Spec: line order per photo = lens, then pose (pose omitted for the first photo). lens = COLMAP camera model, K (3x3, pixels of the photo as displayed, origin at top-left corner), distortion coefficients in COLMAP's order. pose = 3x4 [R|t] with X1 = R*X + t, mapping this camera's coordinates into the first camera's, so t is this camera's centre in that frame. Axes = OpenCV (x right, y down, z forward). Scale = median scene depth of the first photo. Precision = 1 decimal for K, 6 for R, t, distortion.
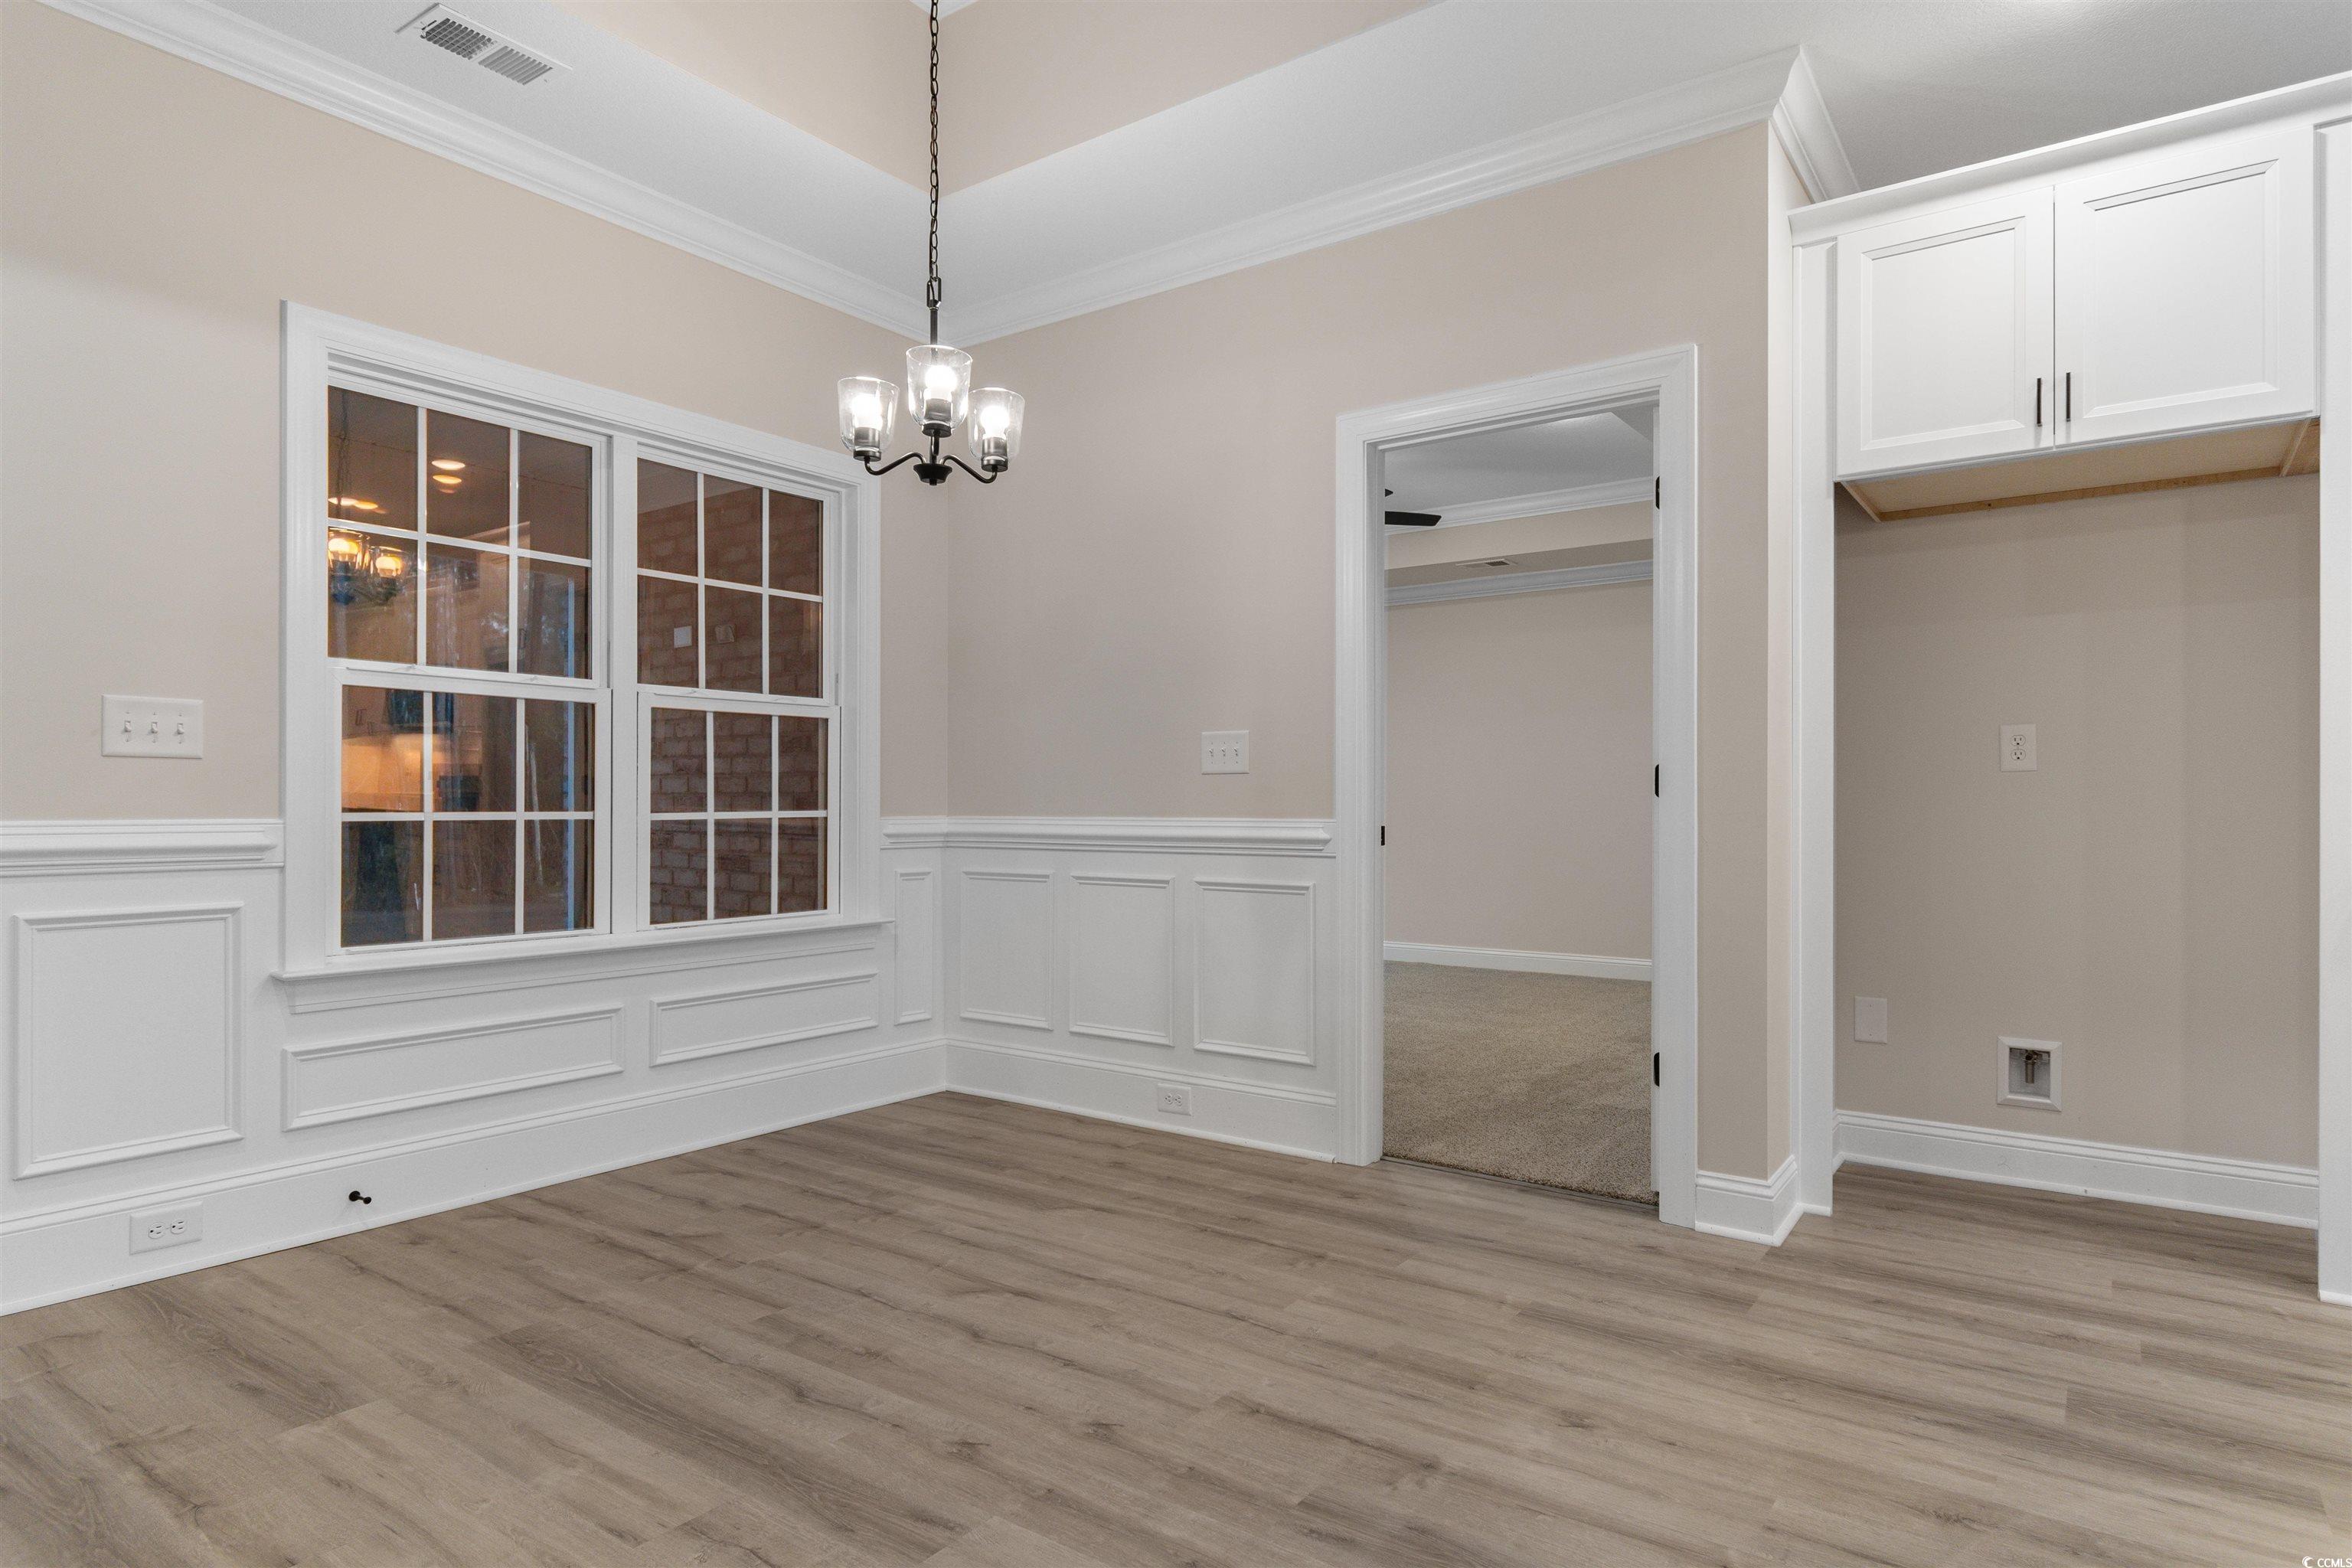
lens RADIAL K [[1295.1, 0, 1178.9], [0, 1295.1, 797.1], [0, 0, 1]] dist [0.002260, -0.003734]
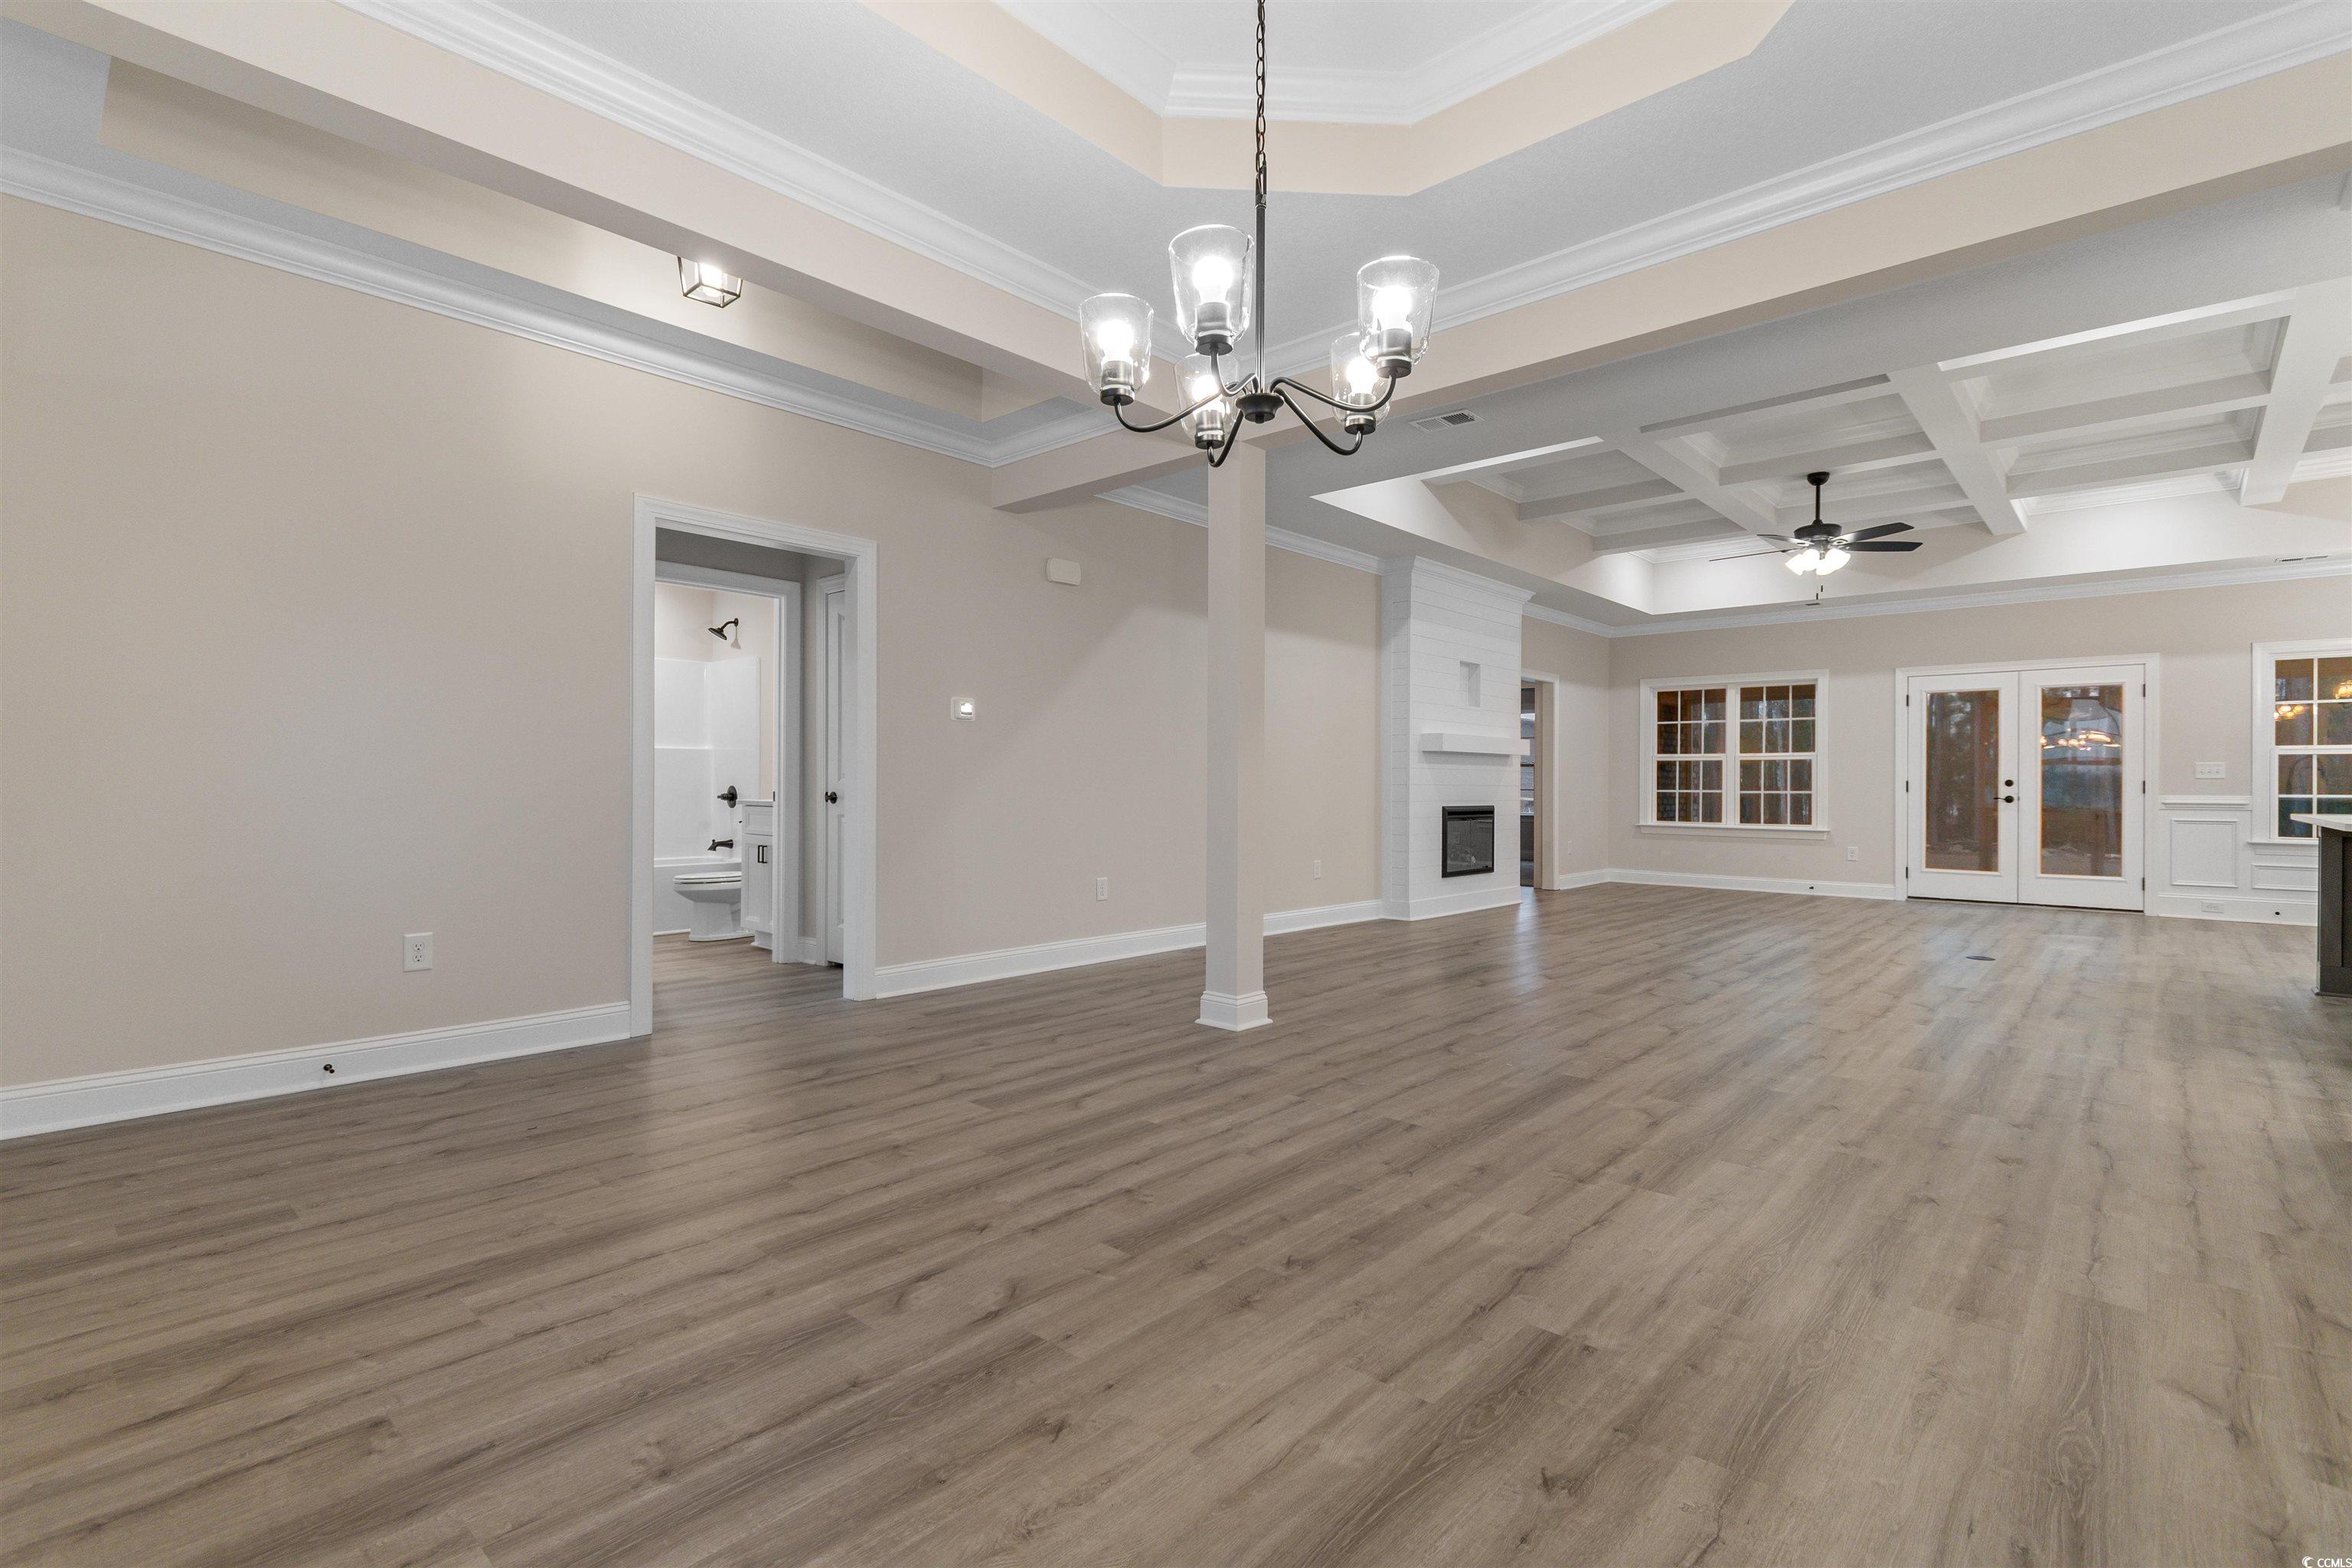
lens RADIAL K [[1078.5, 0, 1184.3], [0, 1078.5, 810.2], [0, 0, 1]] dist [0.008471, -0.007210]
pose [[-0.103089, 0.018863, -0.994493, 1.947677], [0.002383, 0.999822, 0.018717, -0.004657], [0.994669, -0.000440, -0.103116, -1.205142]]
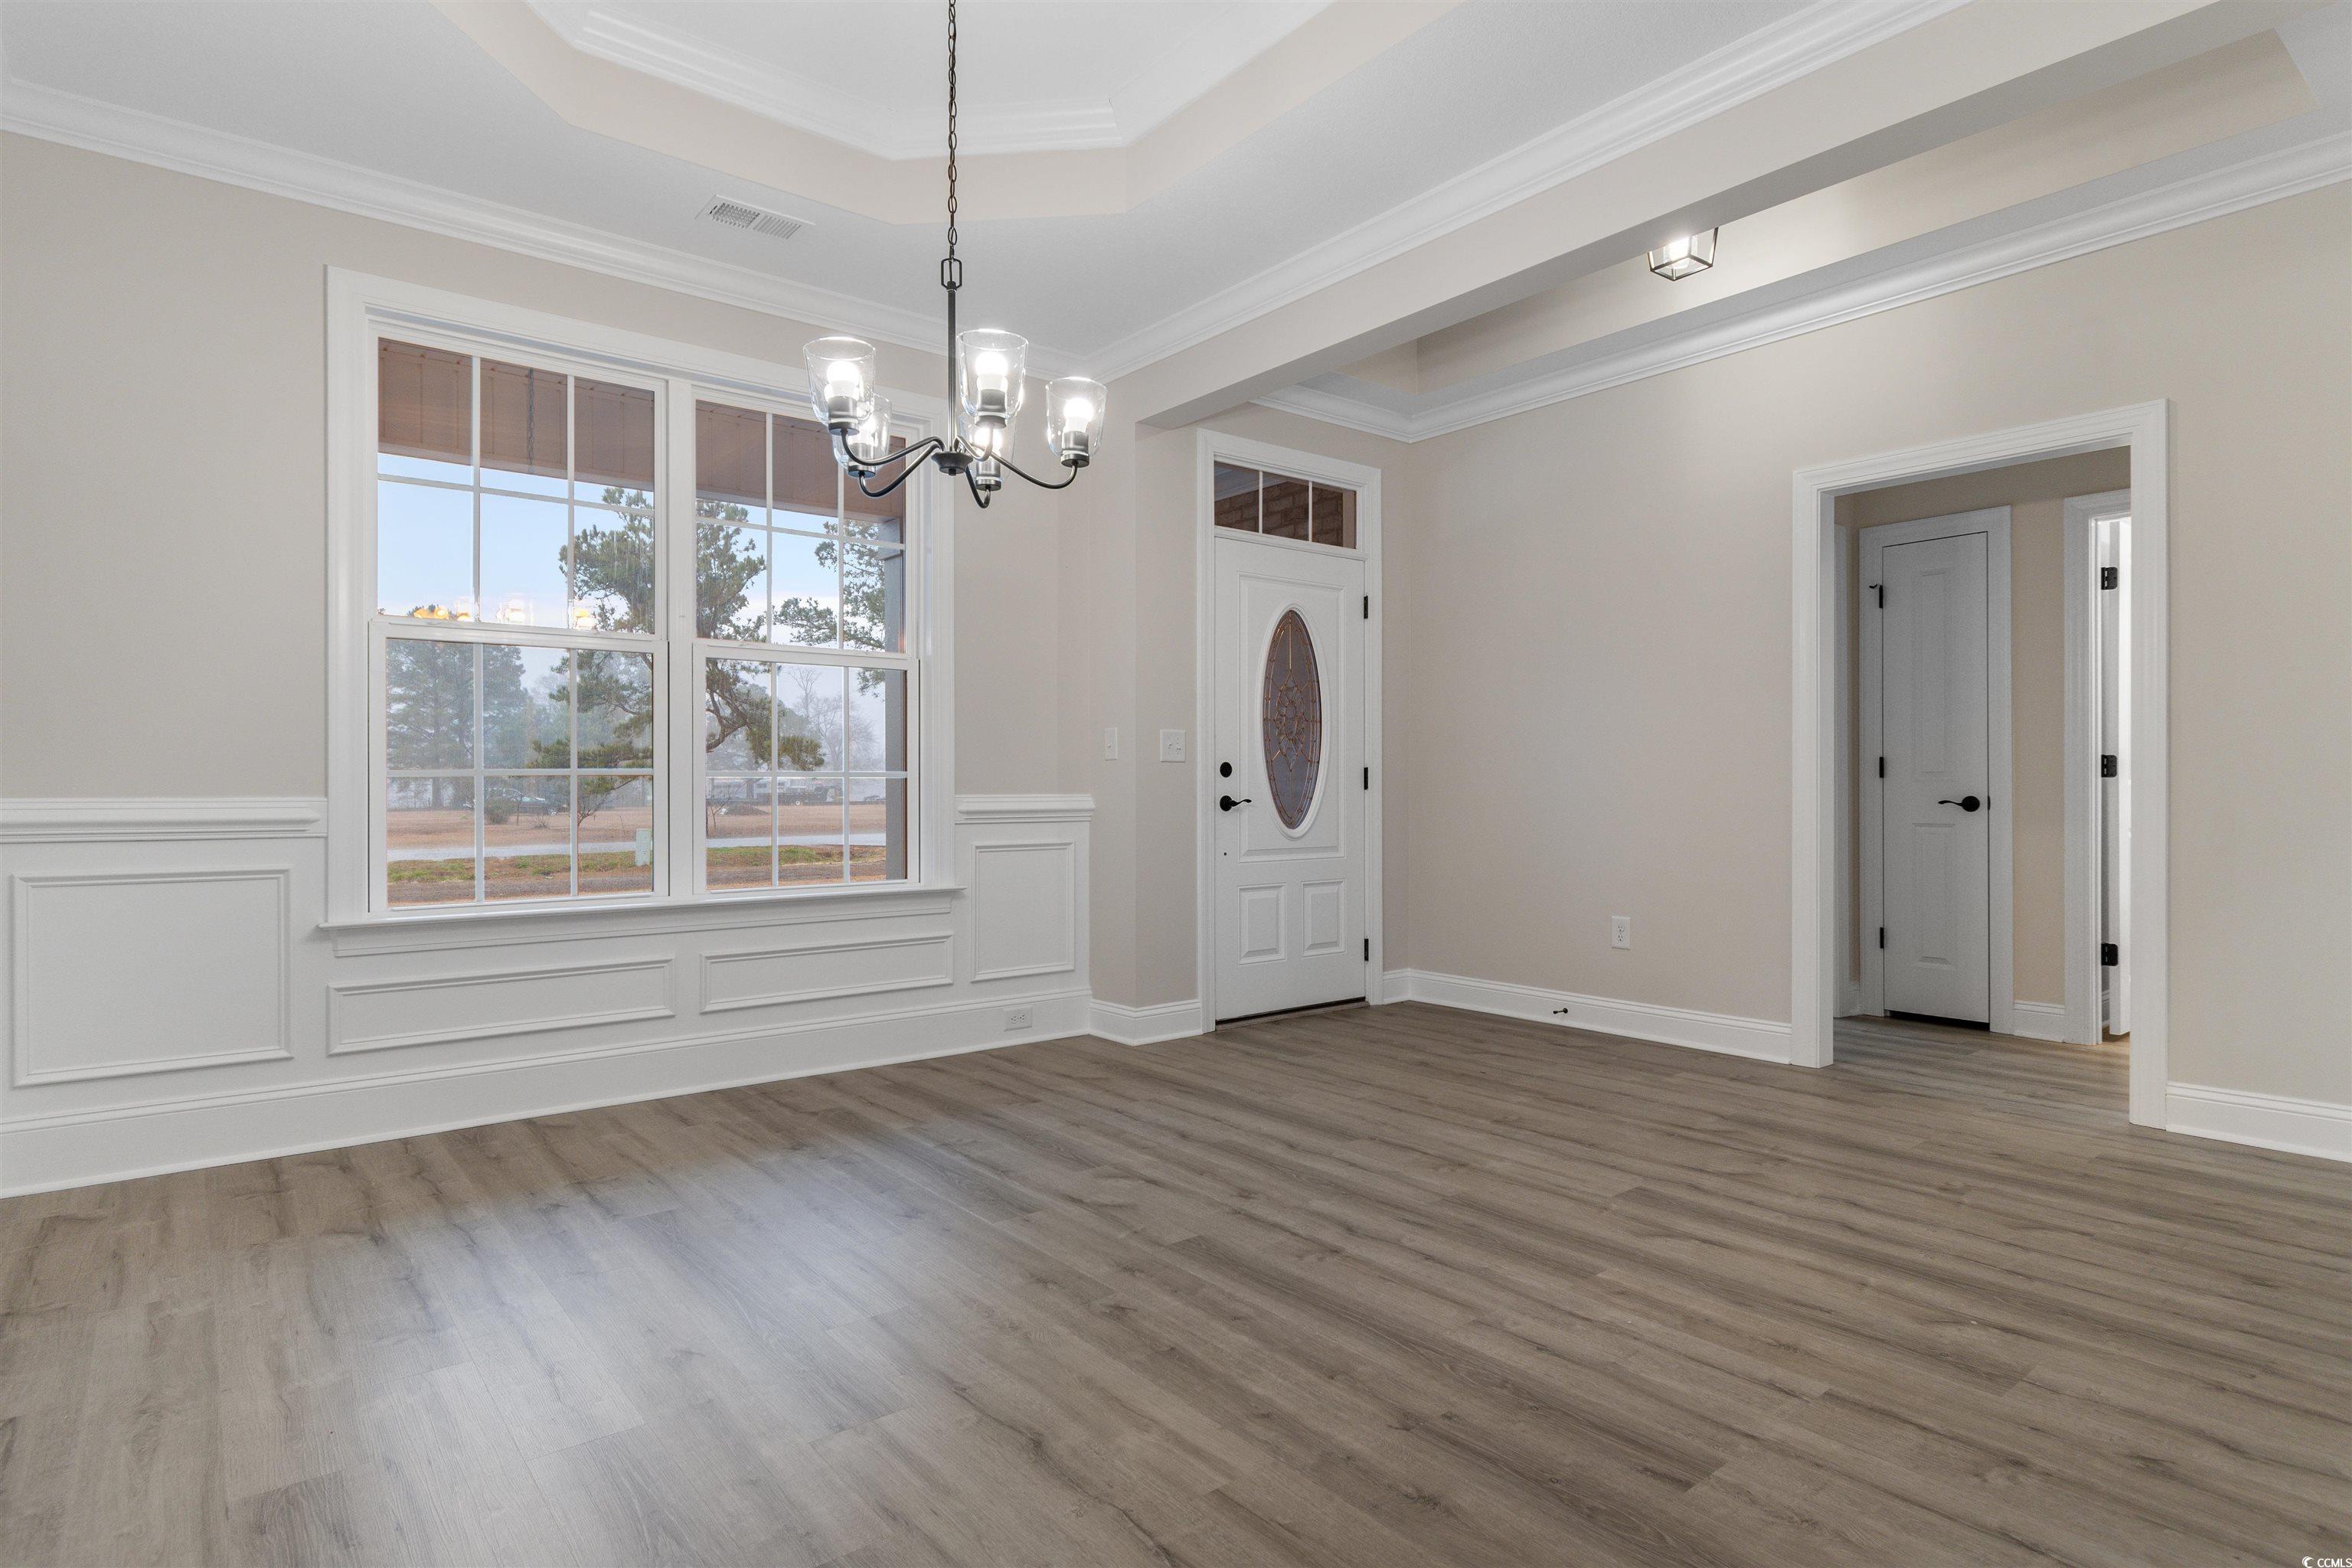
lens RADIAL K [[1229.2, 0, 1176.1], [0, 1229.2, 769.9], [0, 0, 1]] dist [0.005464, -0.007499]
pose [[-0.963478, 0.003784, 0.267759, 1.123831], [-0.002526, 0.999727, -0.023218, 0.000110], [-0.267774, -0.023046, -0.963206, -0.587093]]
